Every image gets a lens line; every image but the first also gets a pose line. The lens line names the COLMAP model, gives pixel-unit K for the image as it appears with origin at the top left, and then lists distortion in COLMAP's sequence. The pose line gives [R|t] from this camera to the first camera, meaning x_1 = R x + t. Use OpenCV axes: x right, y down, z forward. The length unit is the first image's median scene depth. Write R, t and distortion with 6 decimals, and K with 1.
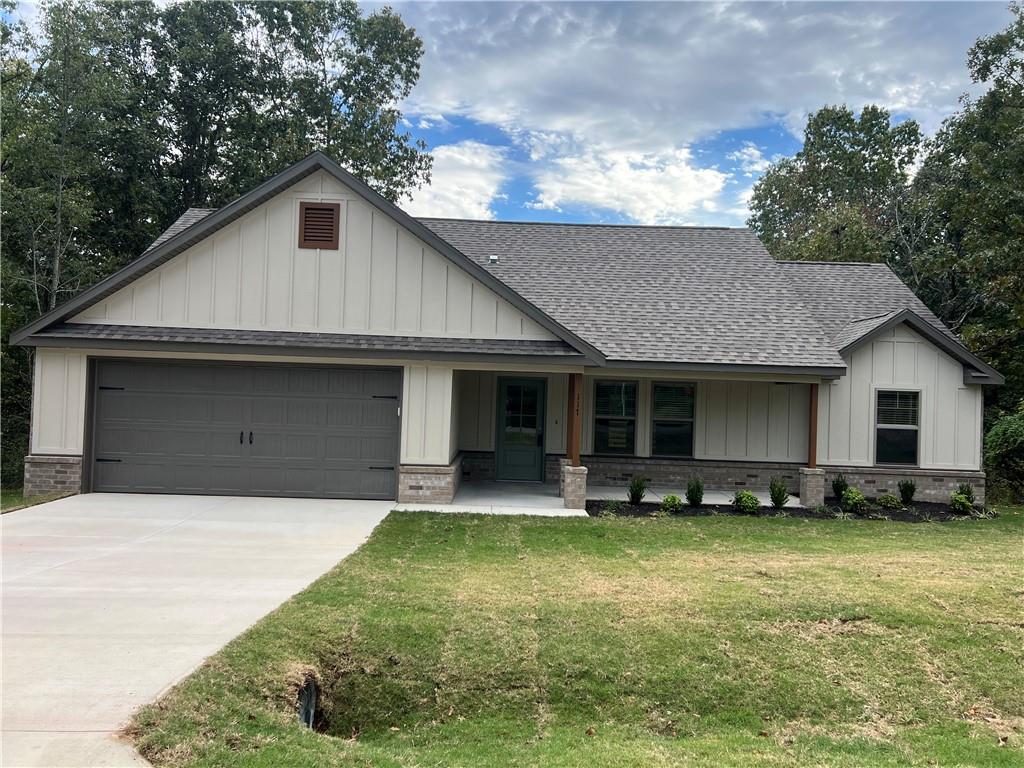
lens RADIAL K [[776.2, 0, 512.0], [0, 776.2, 384.0], [0, 0, 1]] dist [0.000648, -0.003553]
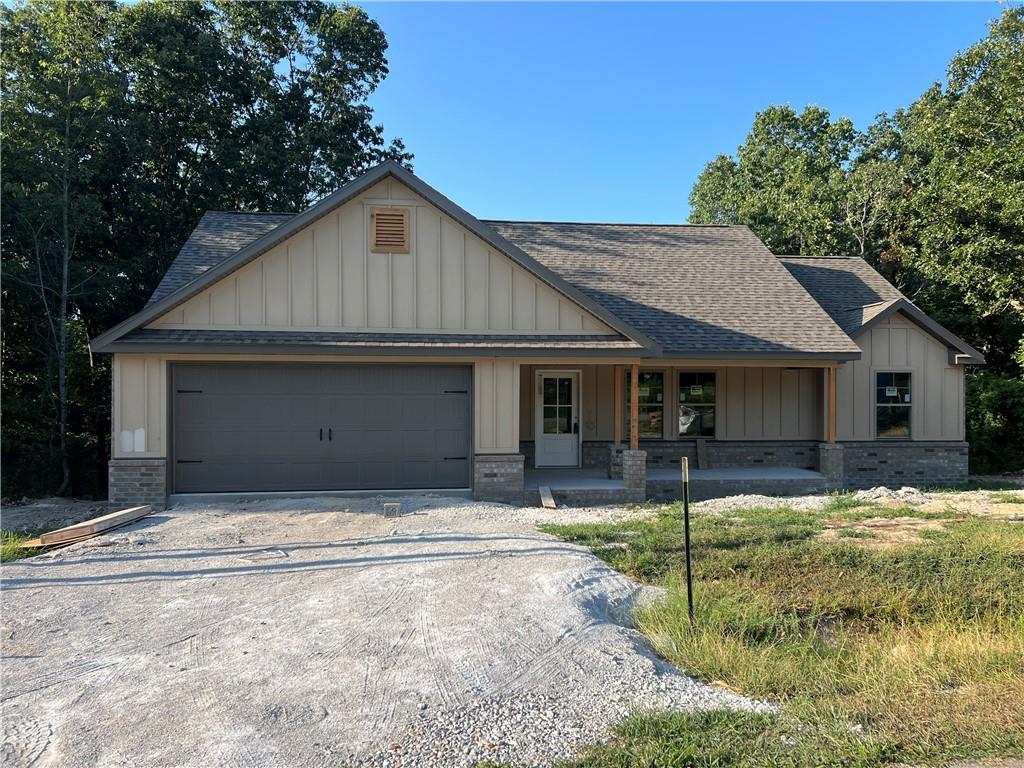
lens RADIAL K [[776.2, 0, 512.0], [0, 776.2, 384.0], [0, 0, 1]] dist [0.000648, -0.003553]
pose [[0.994858, -0.031326, 0.096315, -0.189468], [0.030538, 0.999487, 0.009641, -0.001580], [-0.096567, -0.006650, 0.995304, -0.067085]]
